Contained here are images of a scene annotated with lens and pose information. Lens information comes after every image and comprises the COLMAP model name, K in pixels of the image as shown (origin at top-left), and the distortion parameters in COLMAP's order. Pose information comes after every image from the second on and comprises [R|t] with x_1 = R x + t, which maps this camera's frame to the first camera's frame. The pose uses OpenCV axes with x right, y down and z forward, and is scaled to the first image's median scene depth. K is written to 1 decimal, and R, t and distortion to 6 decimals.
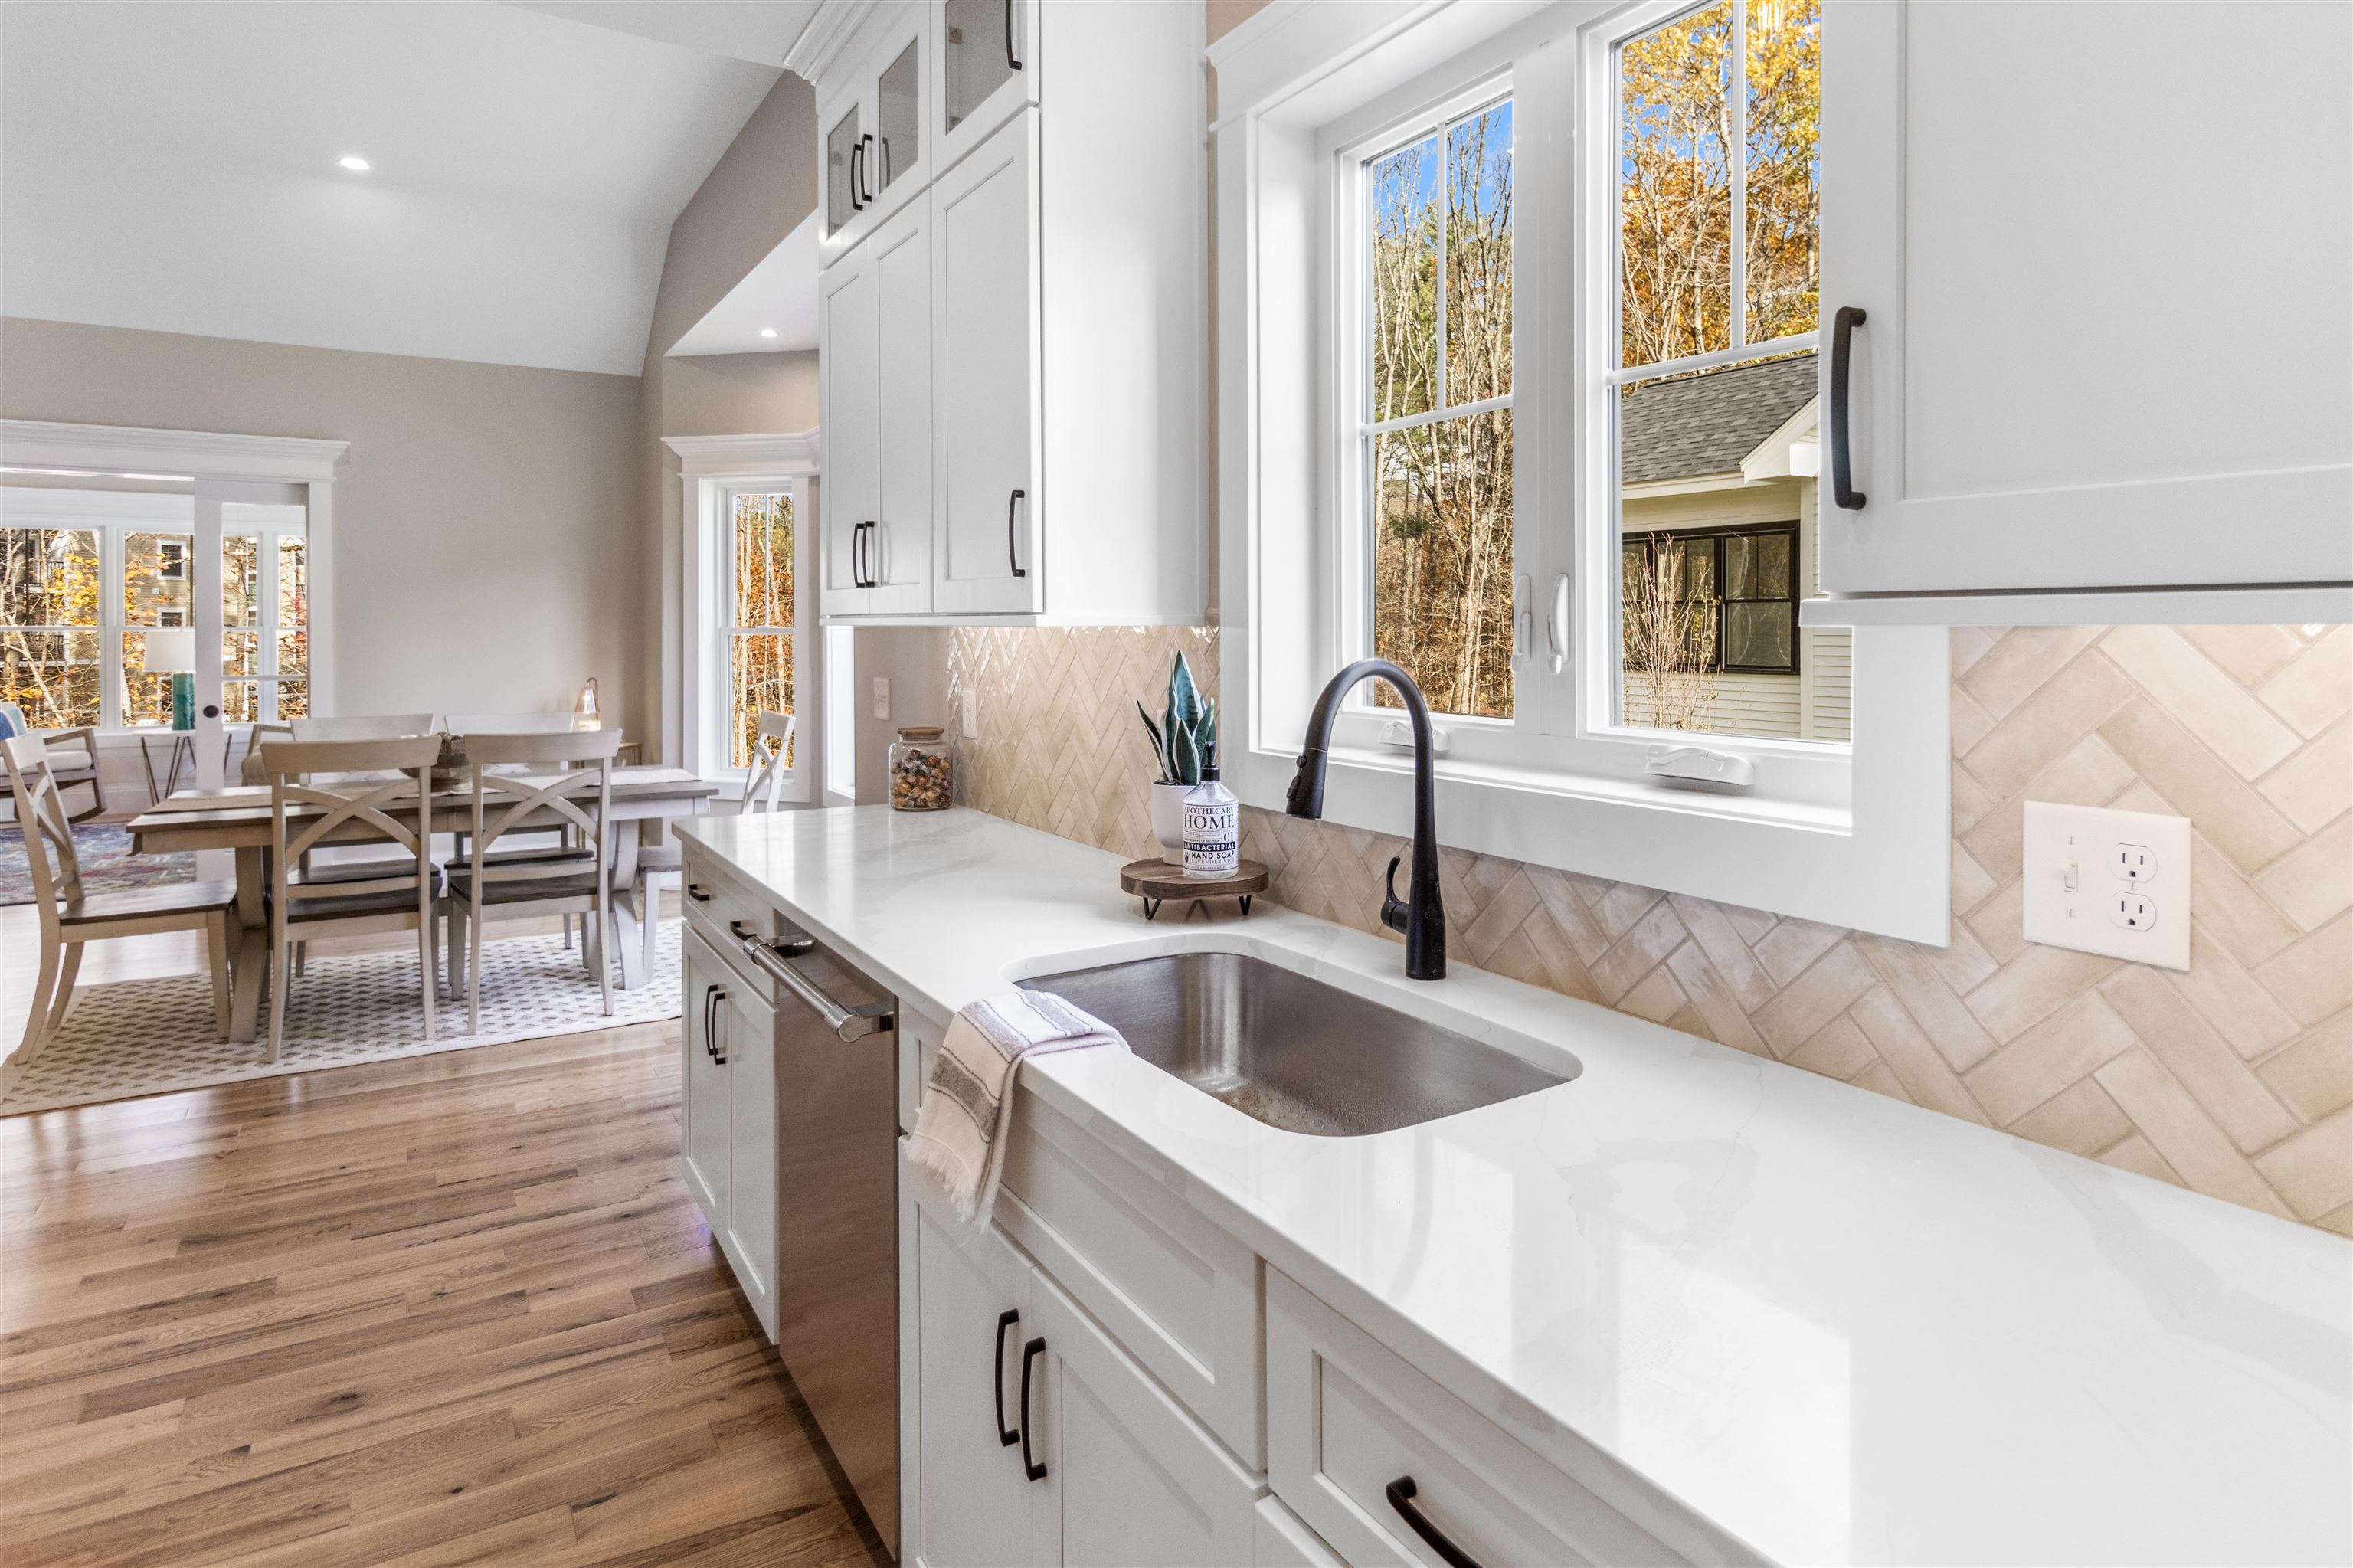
lens RADIAL K [[1323.1, 0, 1175.8], [0, 1323.1, 632.2], [0, 0, 1]] dist [0.001952, 0.003923]
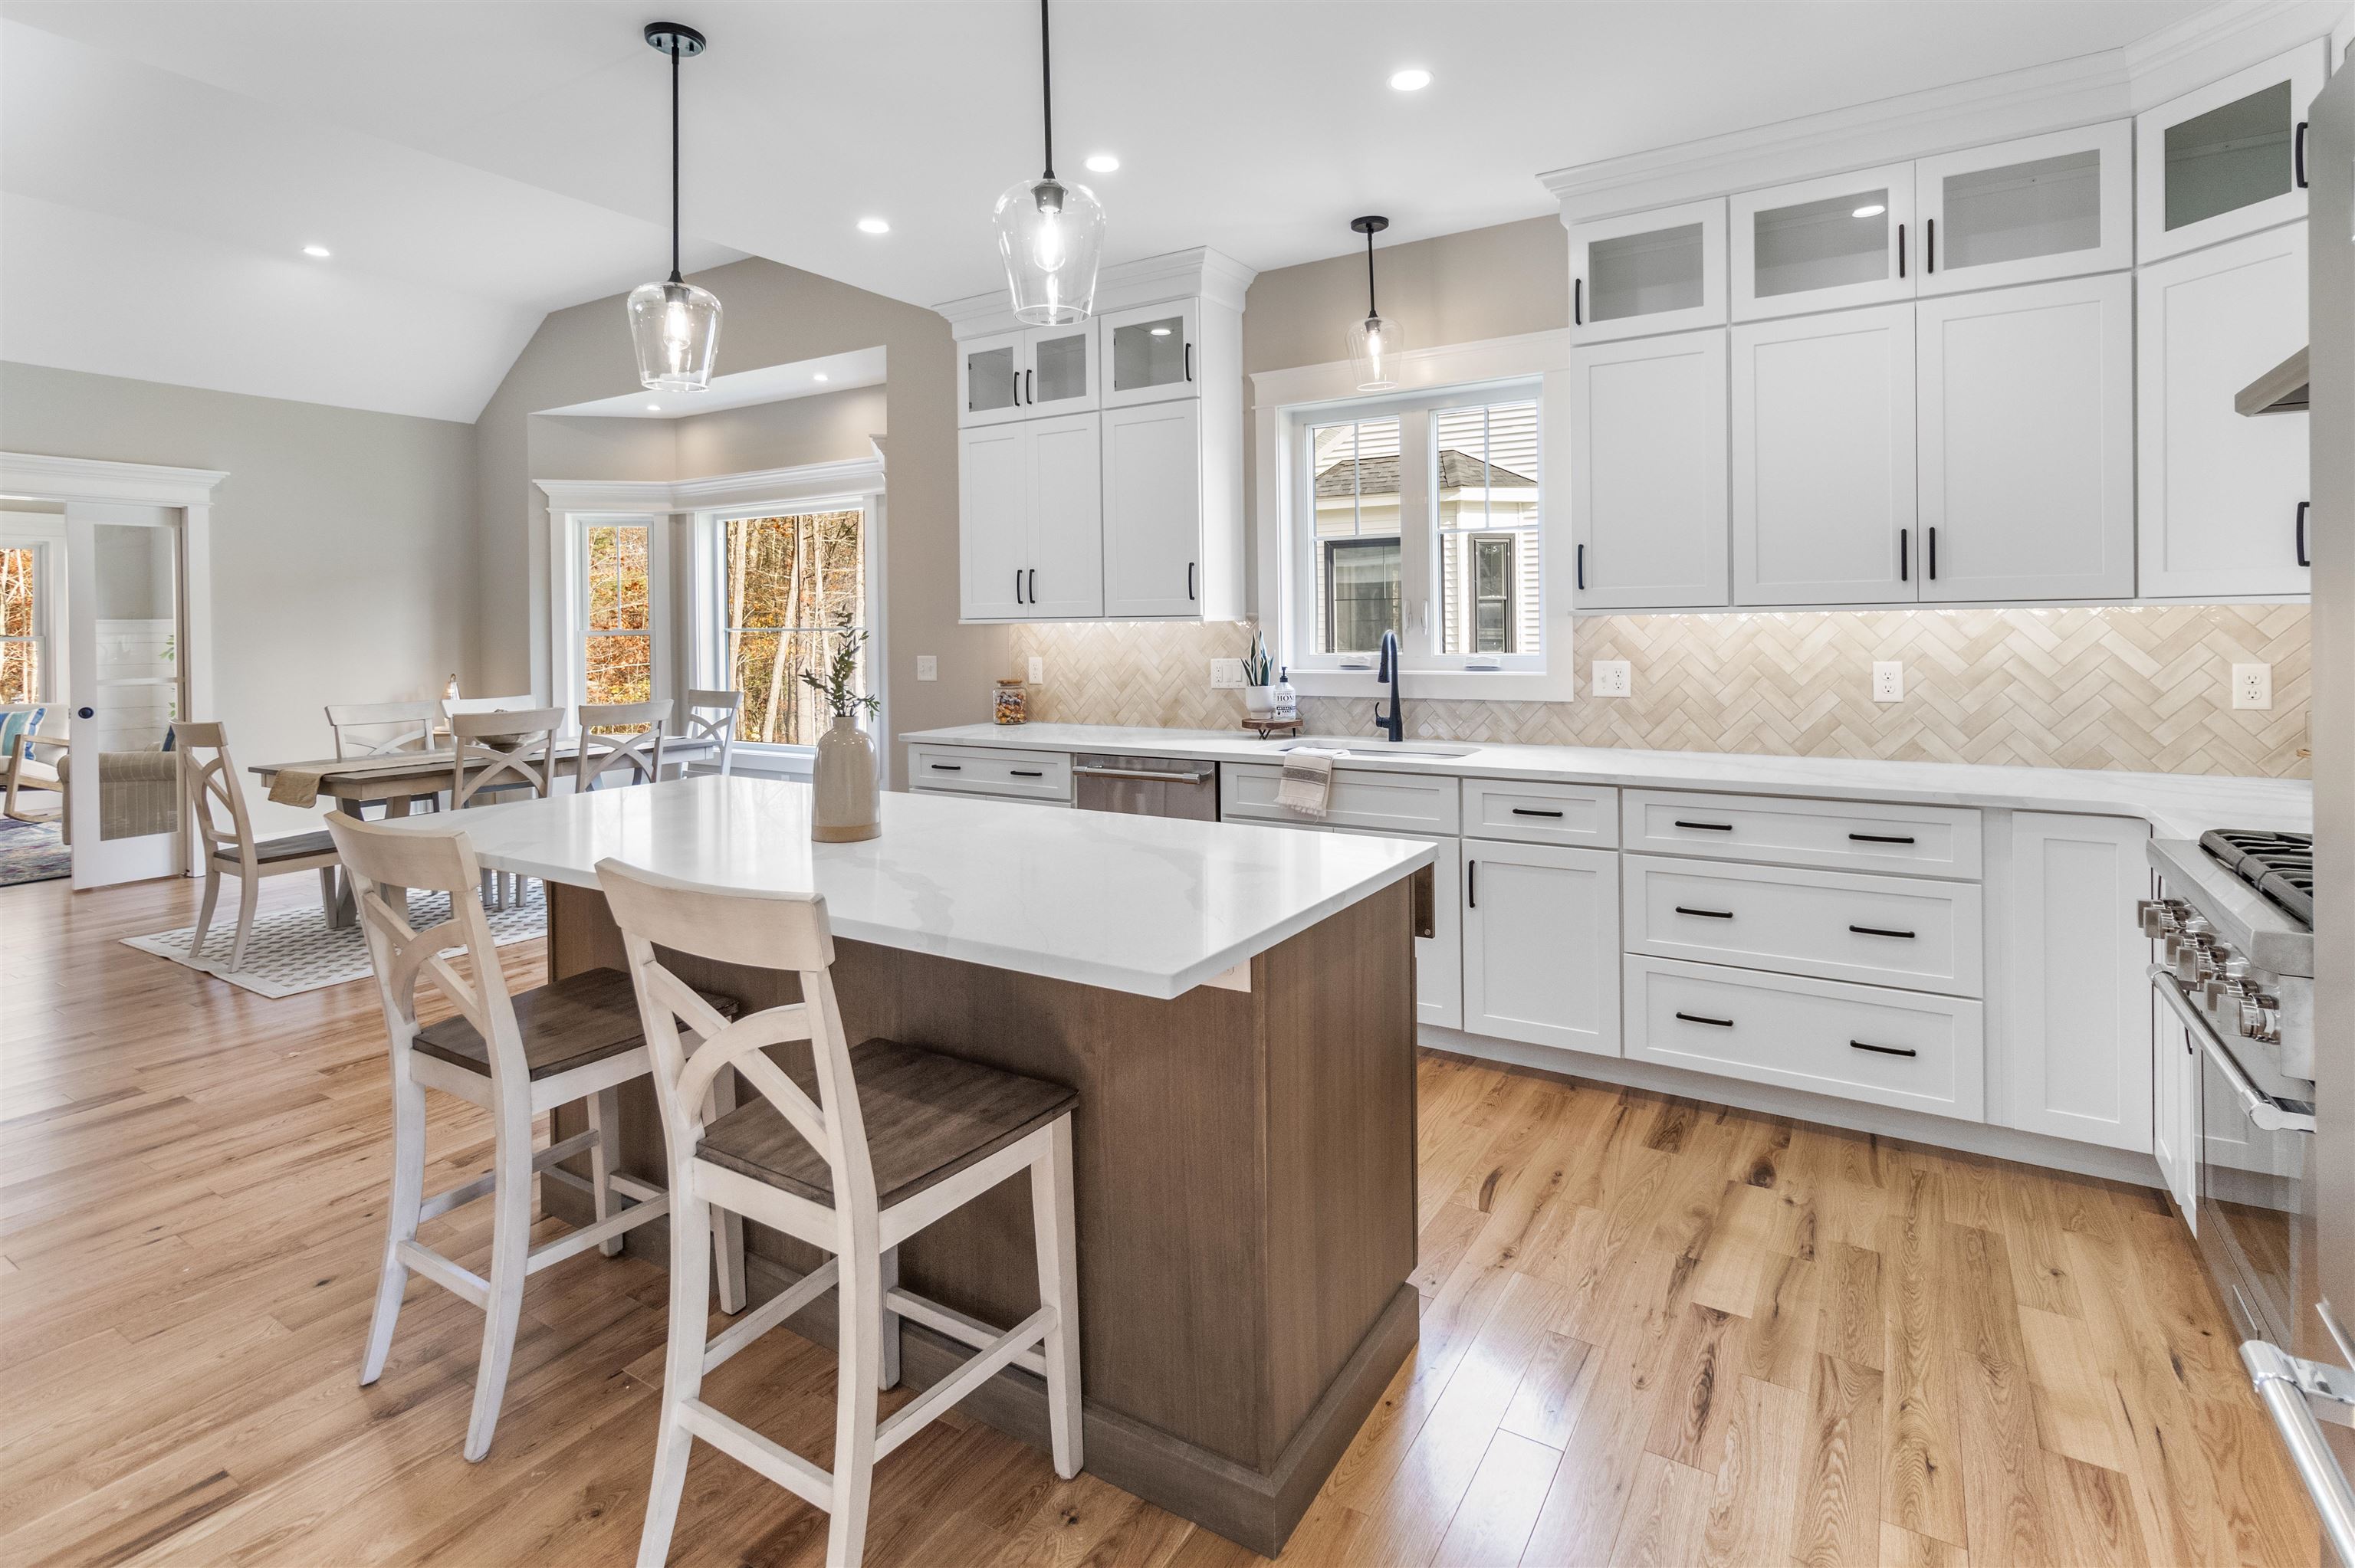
lens RADIAL K [[1151.6, 0, 1187.4], [0, 1151.6, 621.5], [0, 0, 1]] dist [-0.002693, -0.000452]
pose [[0.890867, -0.010947, 0.454133, -1.043904], [0.014695, 0.999881, -0.004725, 0.005316], [-0.454027, 0.010883, 0.890922, -0.788345]]
